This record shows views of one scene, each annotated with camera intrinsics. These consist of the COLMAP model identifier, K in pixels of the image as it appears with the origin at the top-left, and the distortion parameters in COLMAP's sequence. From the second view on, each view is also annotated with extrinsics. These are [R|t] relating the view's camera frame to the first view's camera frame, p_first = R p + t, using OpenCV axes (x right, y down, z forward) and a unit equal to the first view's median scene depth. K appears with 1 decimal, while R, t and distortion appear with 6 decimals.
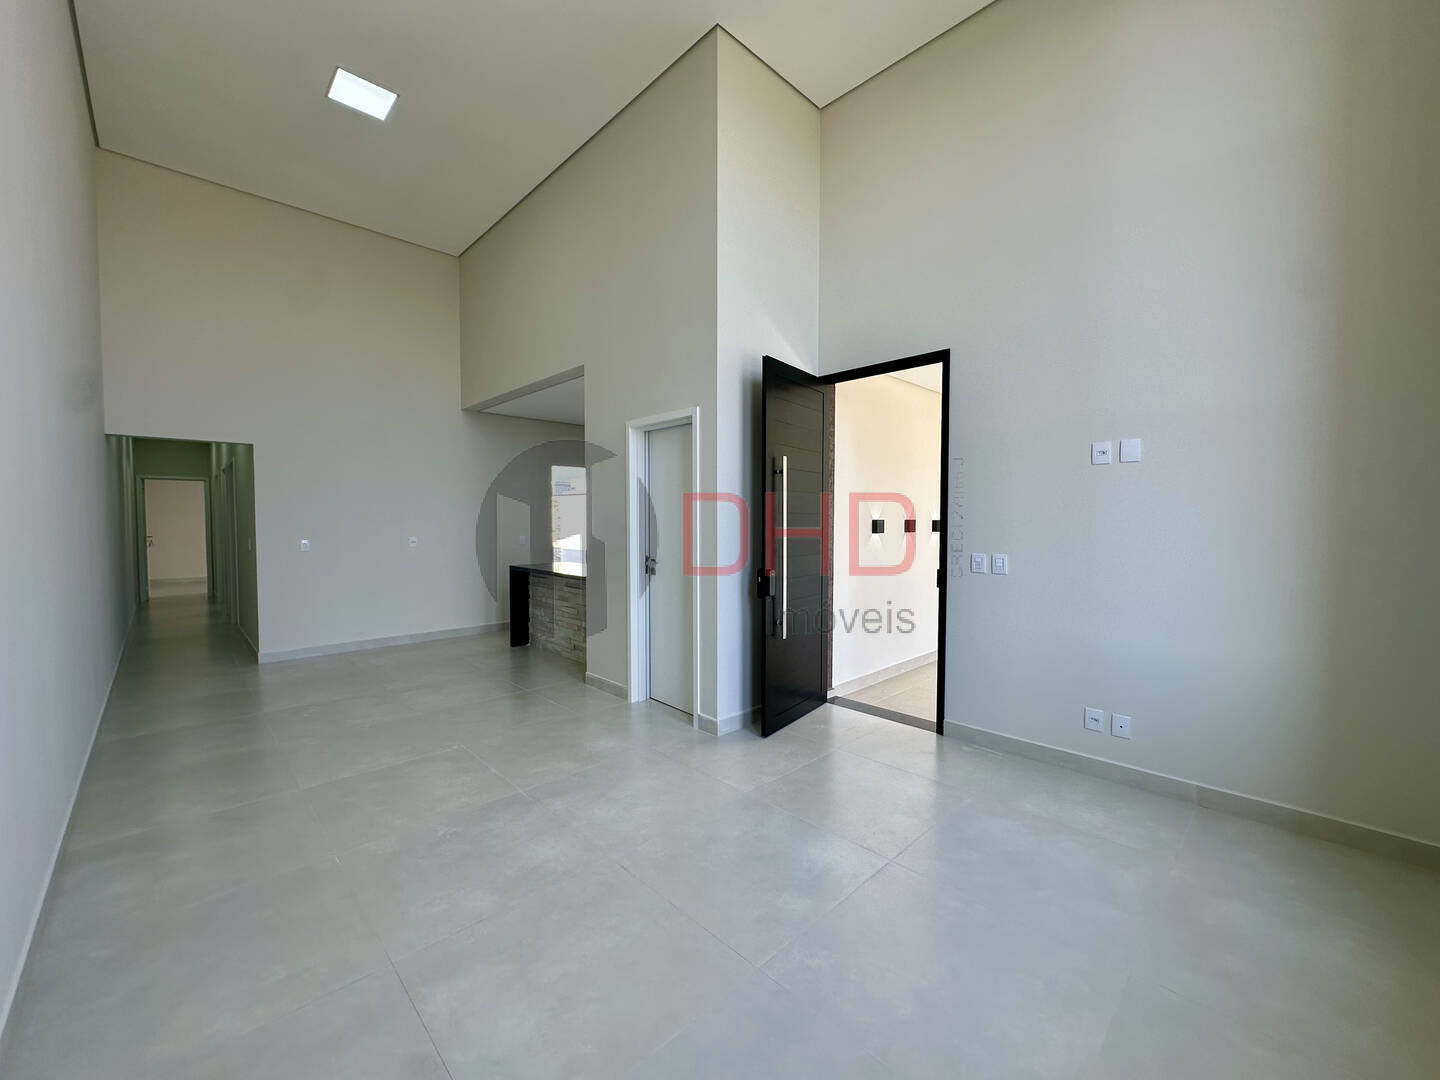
lens RADIAL K [[576.1, 0, 720.0], [0, 576.1, 540.0], [0, 0, 1]] dist [-0.002119, 0.000030]
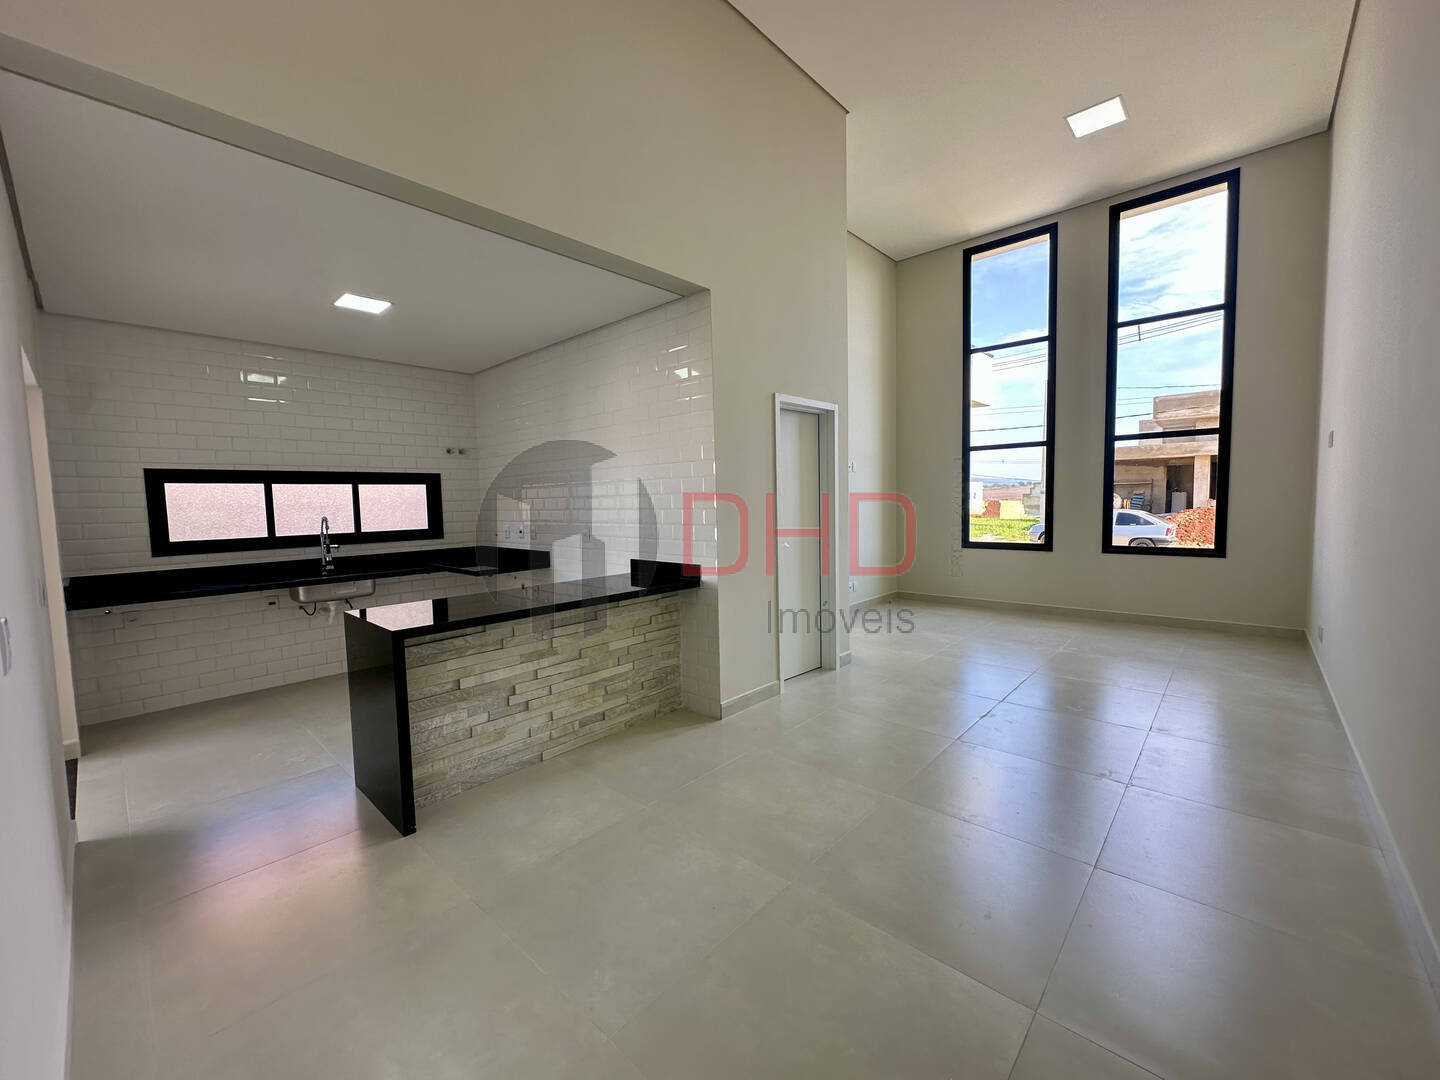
lens RADIAL K [[577.1, 0, 720.0], [0, 577.1, 540.0], [0, 0, 1]] dist [-0.005855, 0.000100]
pose [[-0.058632, -0.072663, 0.995632, -0.901466], [0.056529, 0.995505, 0.075982, -0.039797], [-0.996678, 0.060737, -0.054261, 0.953225]]
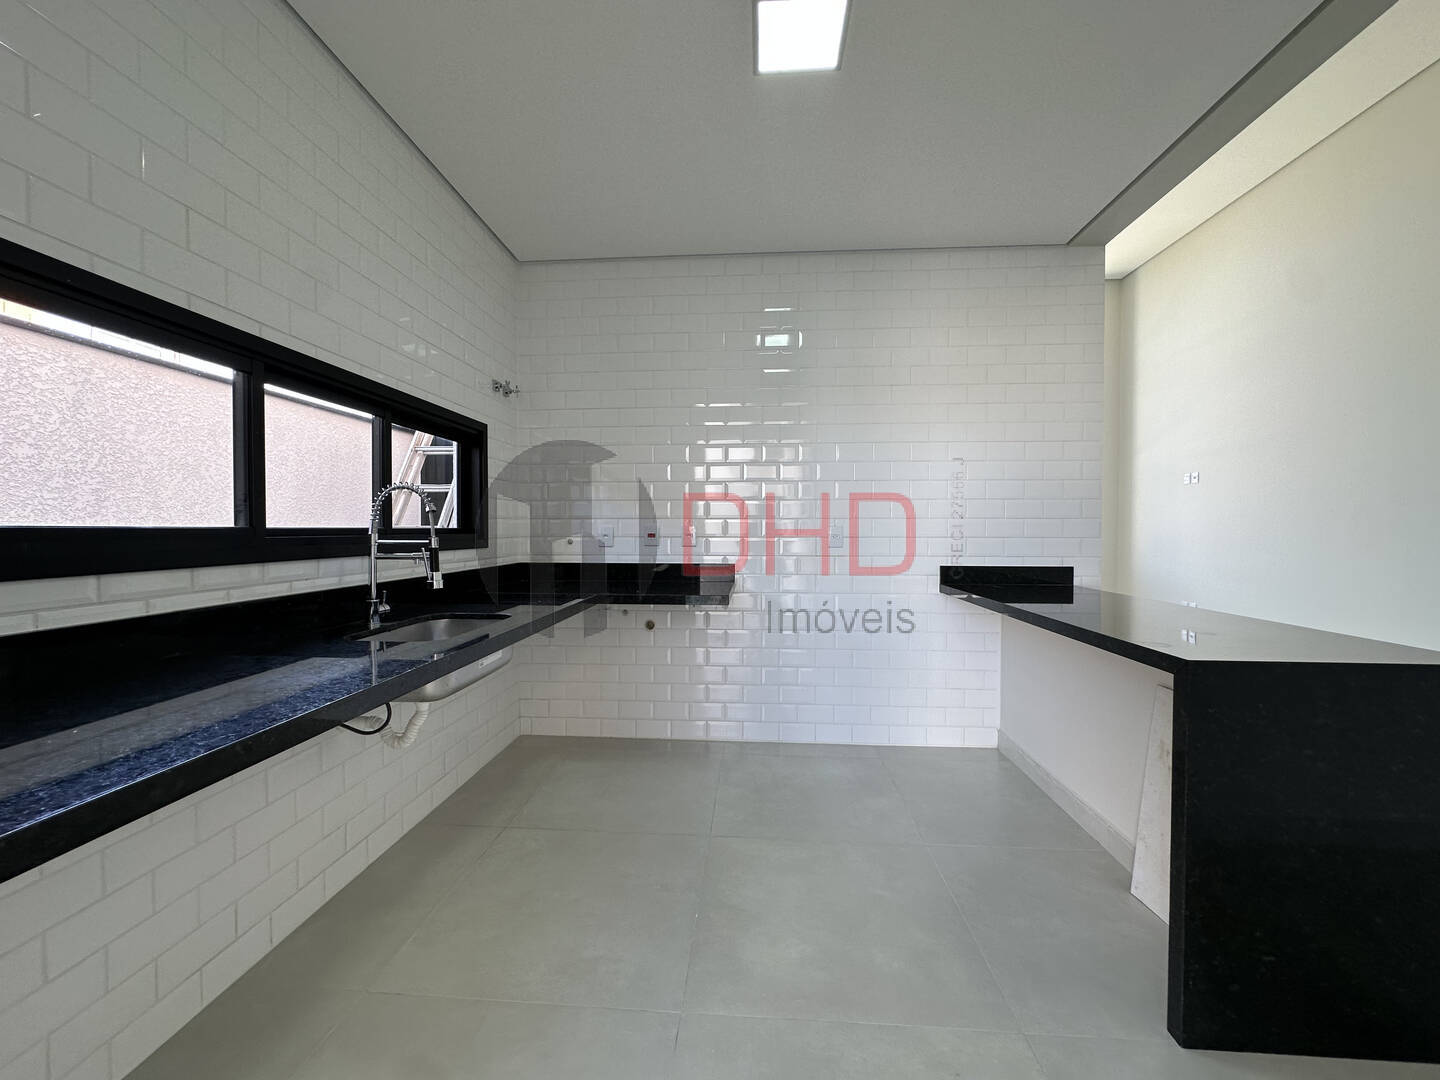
lens RADIAL K [[566.3, 0, 720.0], [0, 566.3, 540.0], [0, 0, 1]] dist [-0.001518, -0.000061]
pose [[-0.669254, -0.016912, 0.742841, -0.383739], [0.022695, 0.998809, 0.043186, -0.017340], [-0.742687, 0.045761, -0.668073, 1.591336]]
